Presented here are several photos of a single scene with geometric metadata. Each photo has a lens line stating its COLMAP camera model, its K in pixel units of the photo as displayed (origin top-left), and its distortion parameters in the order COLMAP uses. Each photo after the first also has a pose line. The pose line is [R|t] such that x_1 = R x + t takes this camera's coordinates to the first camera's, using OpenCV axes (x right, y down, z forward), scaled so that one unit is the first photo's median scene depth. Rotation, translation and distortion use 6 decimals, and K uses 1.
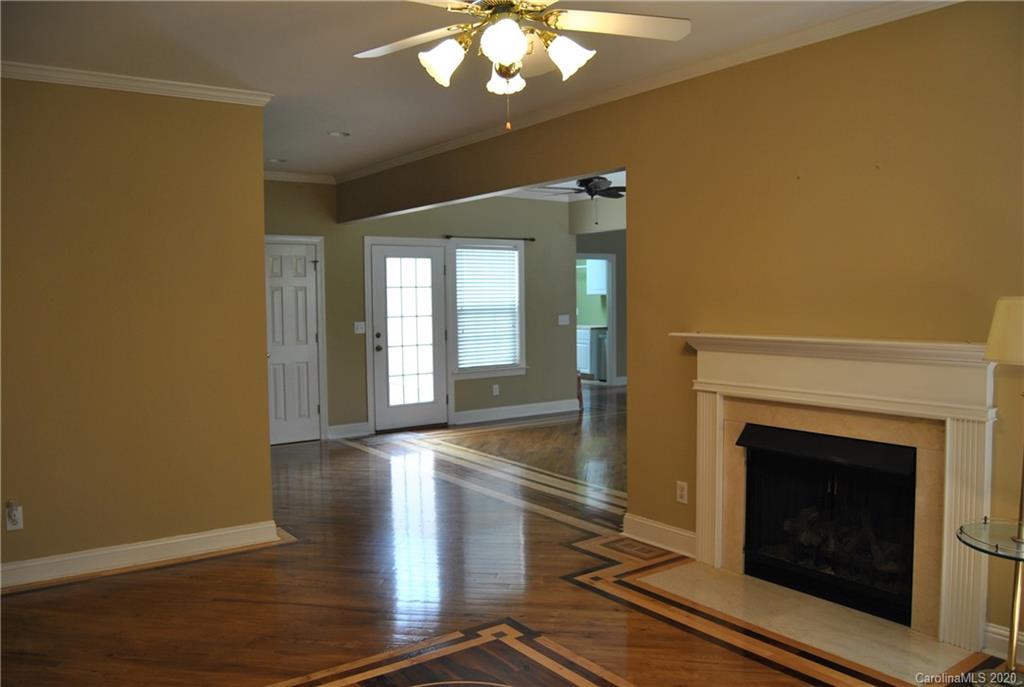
lens RADIAL K [[809.8, 0, 514.9], [0, 809.8, 332.5], [0, 0, 1]] dist [-0.056489, -0.004847]
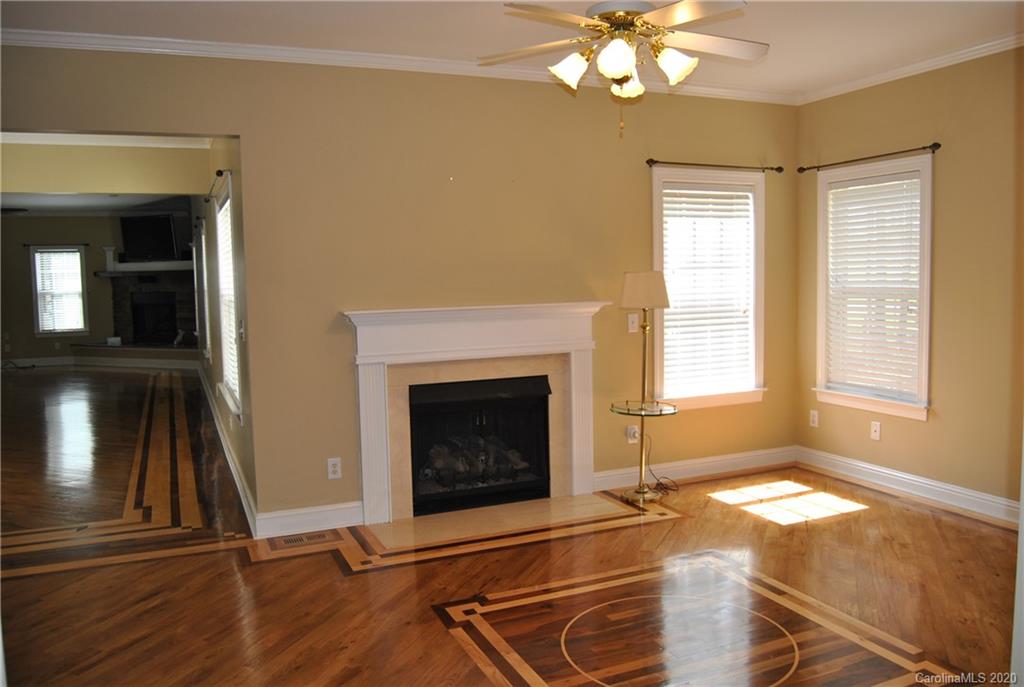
lens RADIAL K [[798.5, 0, 512.0], [0, 798.5, 343.5], [0, 0, 1]] dist [-0.054803, -0.001294]
pose [[0.213966, -0.072509, 0.974146, -0.789707], [0.062342, 0.996222, 0.060459, -0.006990], [-0.974850, 0.047794, 0.217678, 0.610560]]
